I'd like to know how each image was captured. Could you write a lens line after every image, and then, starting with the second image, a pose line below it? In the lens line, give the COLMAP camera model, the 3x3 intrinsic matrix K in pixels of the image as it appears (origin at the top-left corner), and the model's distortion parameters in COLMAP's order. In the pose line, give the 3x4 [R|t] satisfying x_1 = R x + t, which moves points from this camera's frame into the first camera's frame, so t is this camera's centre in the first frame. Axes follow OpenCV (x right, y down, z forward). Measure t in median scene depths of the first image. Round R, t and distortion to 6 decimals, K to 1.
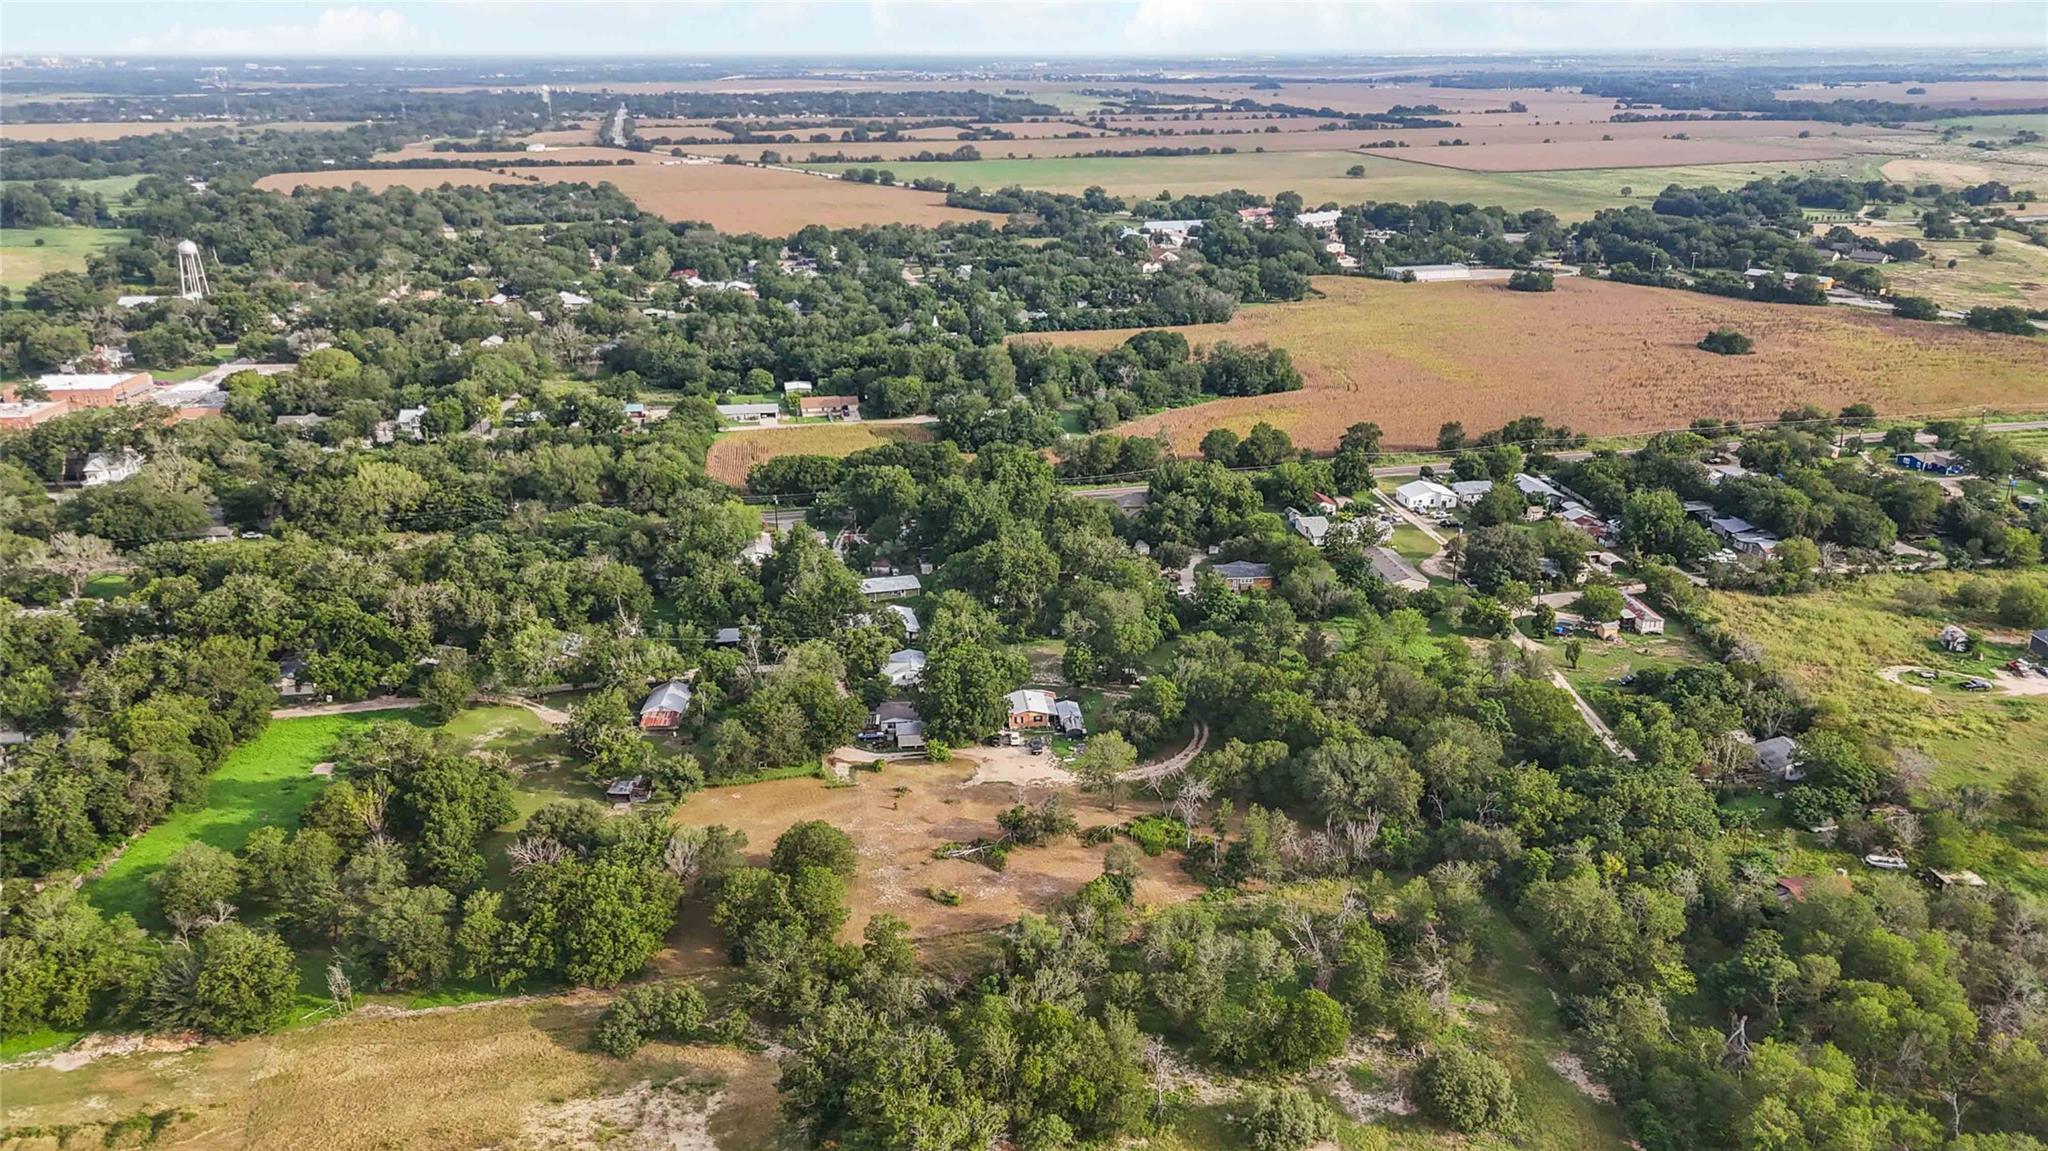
lens RADIAL K [[1611.3, 0, 1024.0], [0, 1611.3, 575.5], [0, 0, 1]] dist [0.059885, -0.078340]
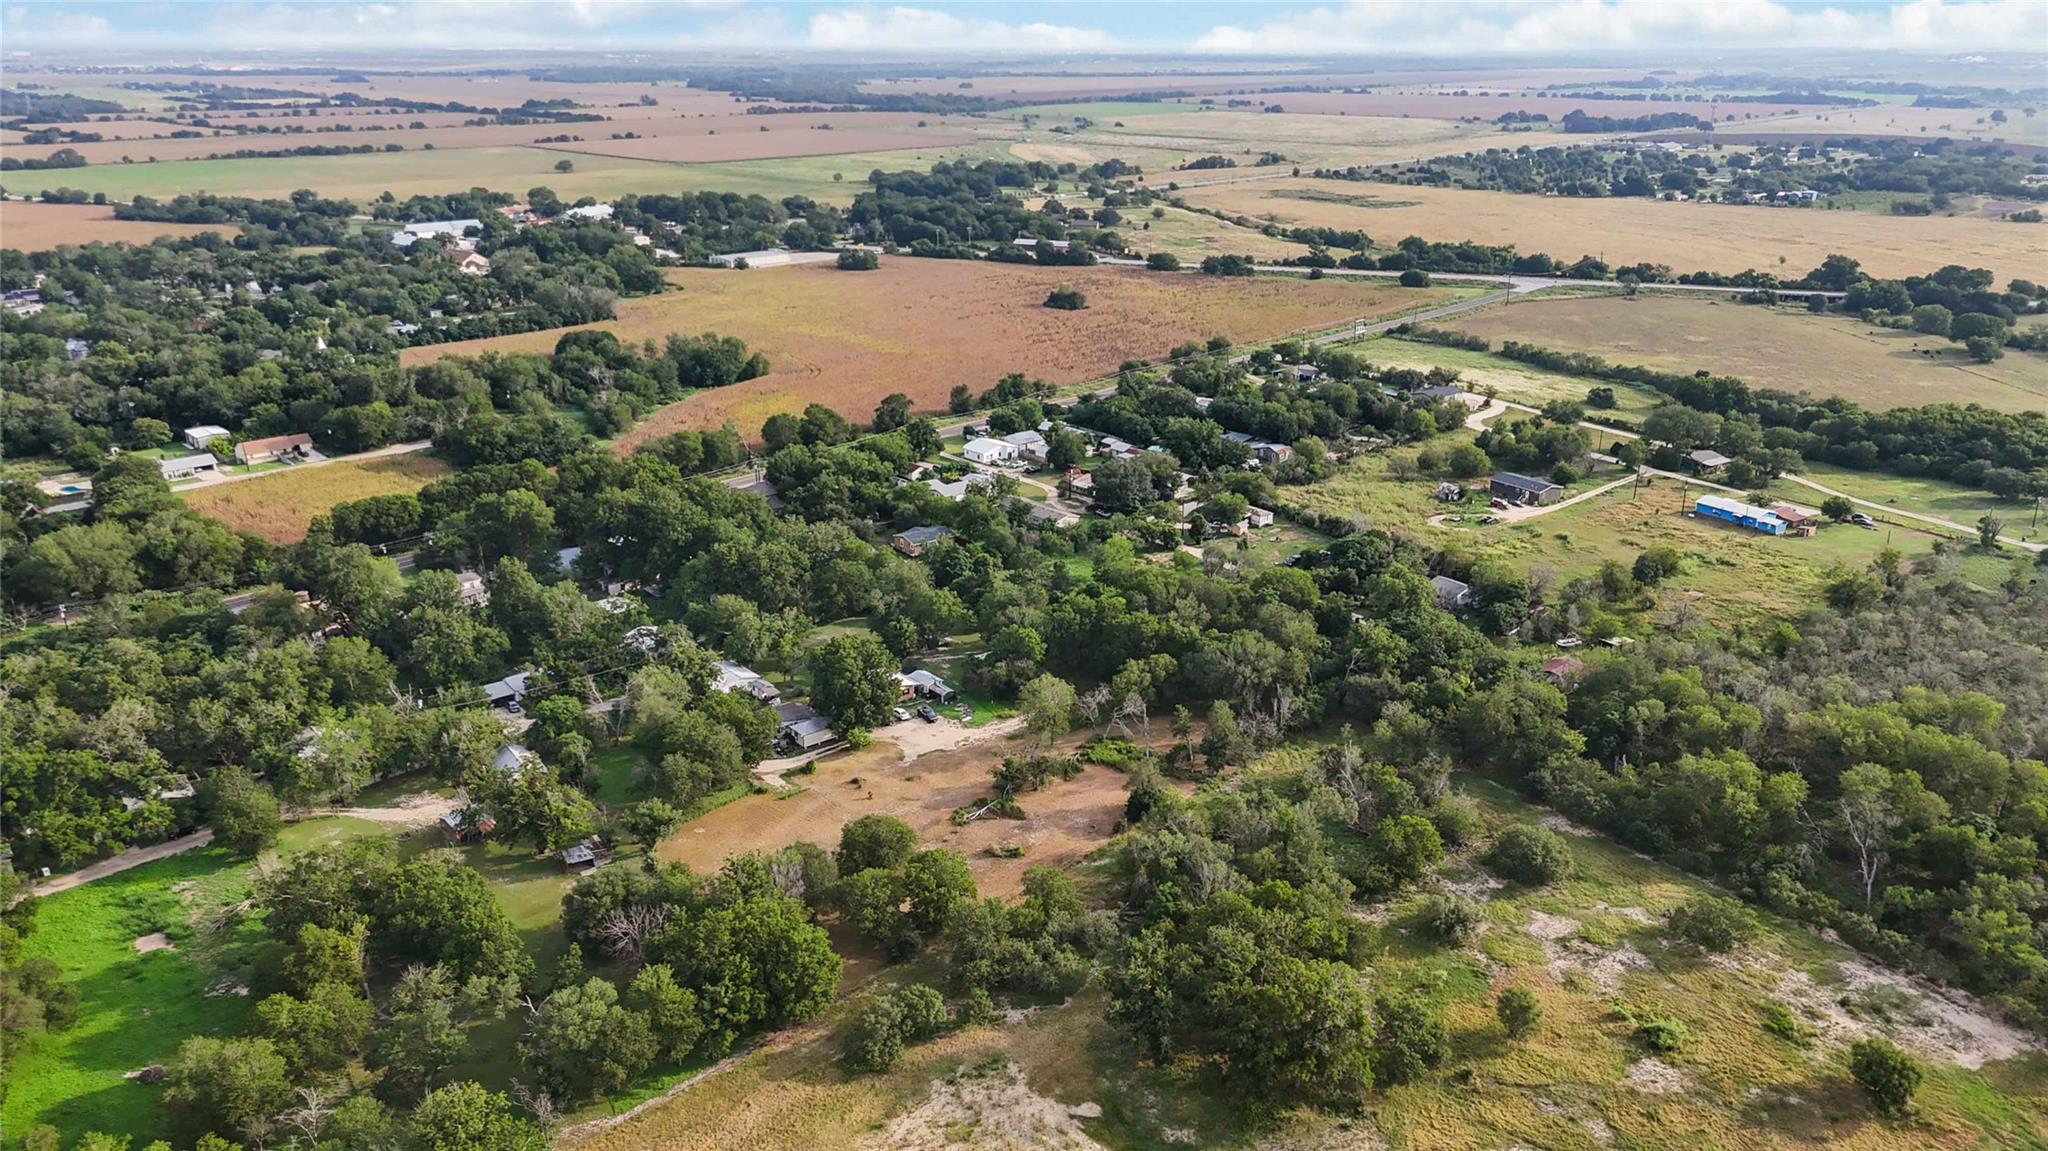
lens RADIAL K [[1611.3, 0, 1024.0], [0, 1611.3, 575.5], [0, 0, 1]] dist [0.059885, -0.078340]
pose [[0.815521, -0.173336, 0.552160, -0.246120], [0.171230, 0.983645, 0.055888, -0.015033], [-0.552816, 0.048968, 0.831863, 0.044125]]
